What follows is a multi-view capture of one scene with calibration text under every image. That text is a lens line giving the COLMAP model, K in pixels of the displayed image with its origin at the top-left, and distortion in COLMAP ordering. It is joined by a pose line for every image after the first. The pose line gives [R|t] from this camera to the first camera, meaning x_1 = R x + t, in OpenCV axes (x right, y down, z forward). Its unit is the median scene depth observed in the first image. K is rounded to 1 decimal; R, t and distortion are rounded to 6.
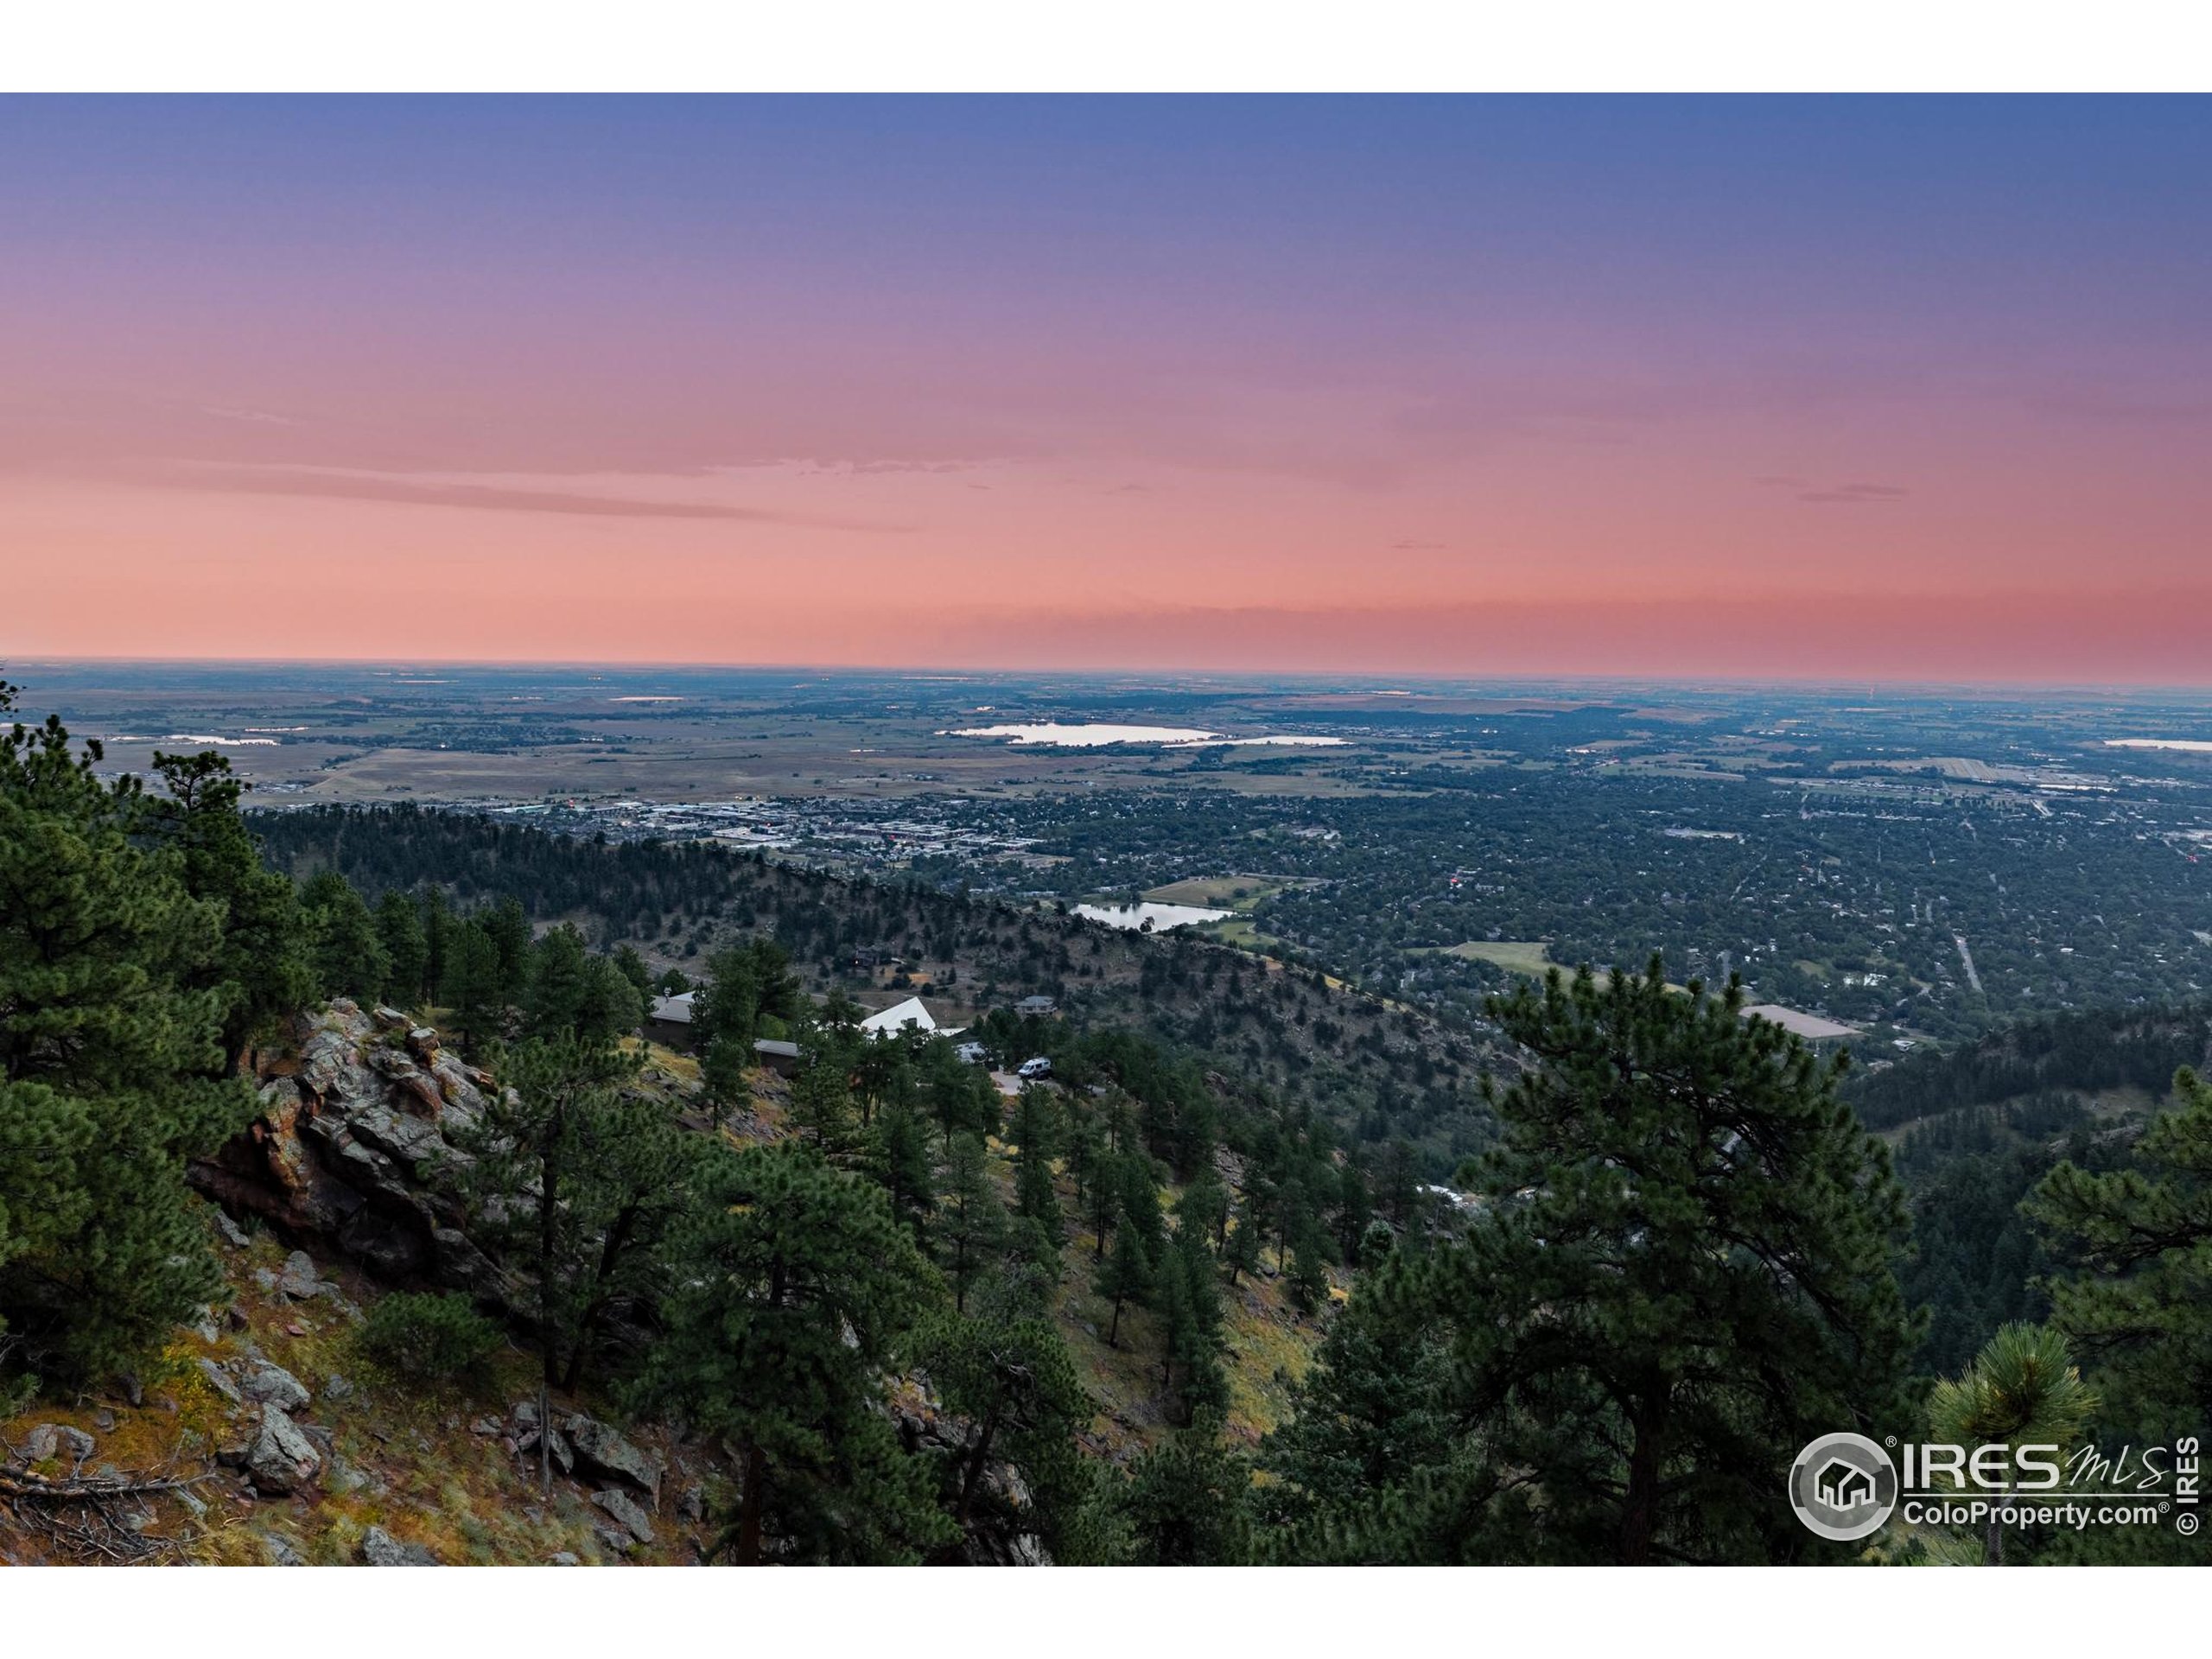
lens RADIAL K [[1460.5, 0, 1119.2], [0, 1460.5, 794.3], [0, 0, 1]] dist [-0.000289, 0.004811]
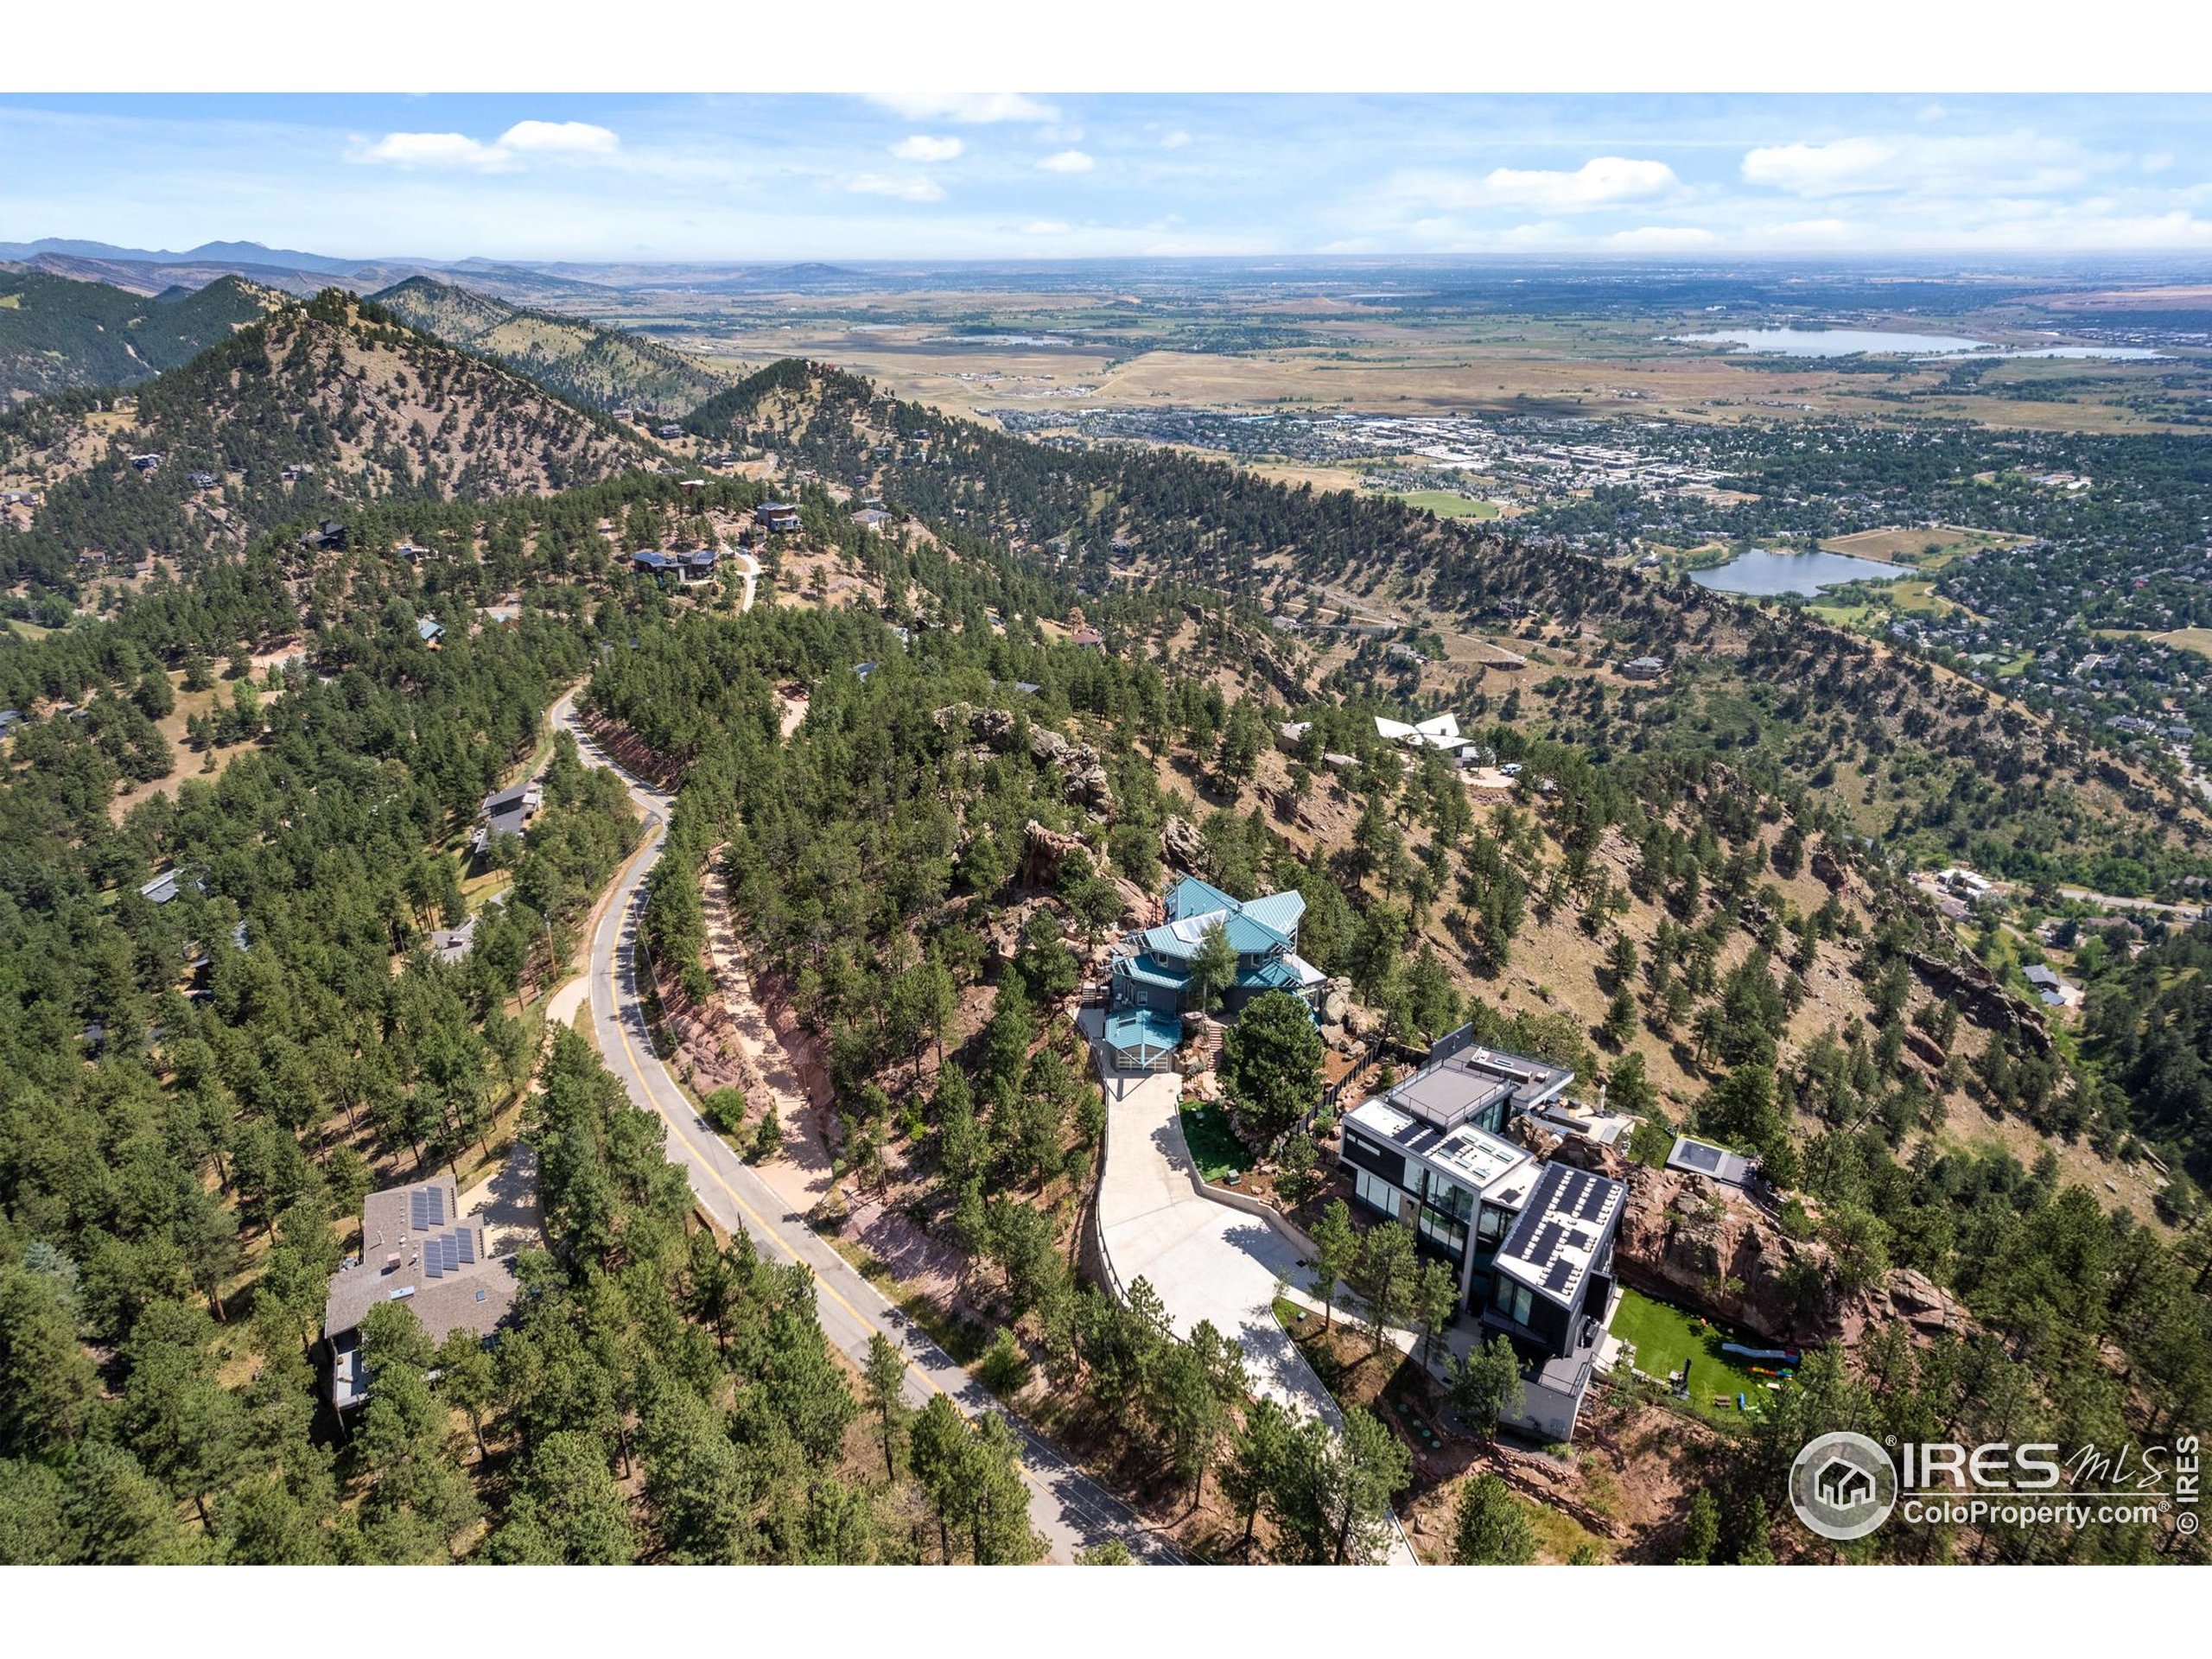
lens RADIAL K [[1460.5, 0, 1119.2], [0, 1460.5, 794.3], [0, 0, 1]] dist [-0.000289, 0.004811]
pose [[0.885515, 0.156141, -0.437588, 0.049003], [-0.022347, 0.955061, 0.295565, -0.047156], [0.464073, -0.251948, 0.849210, -0.109935]]
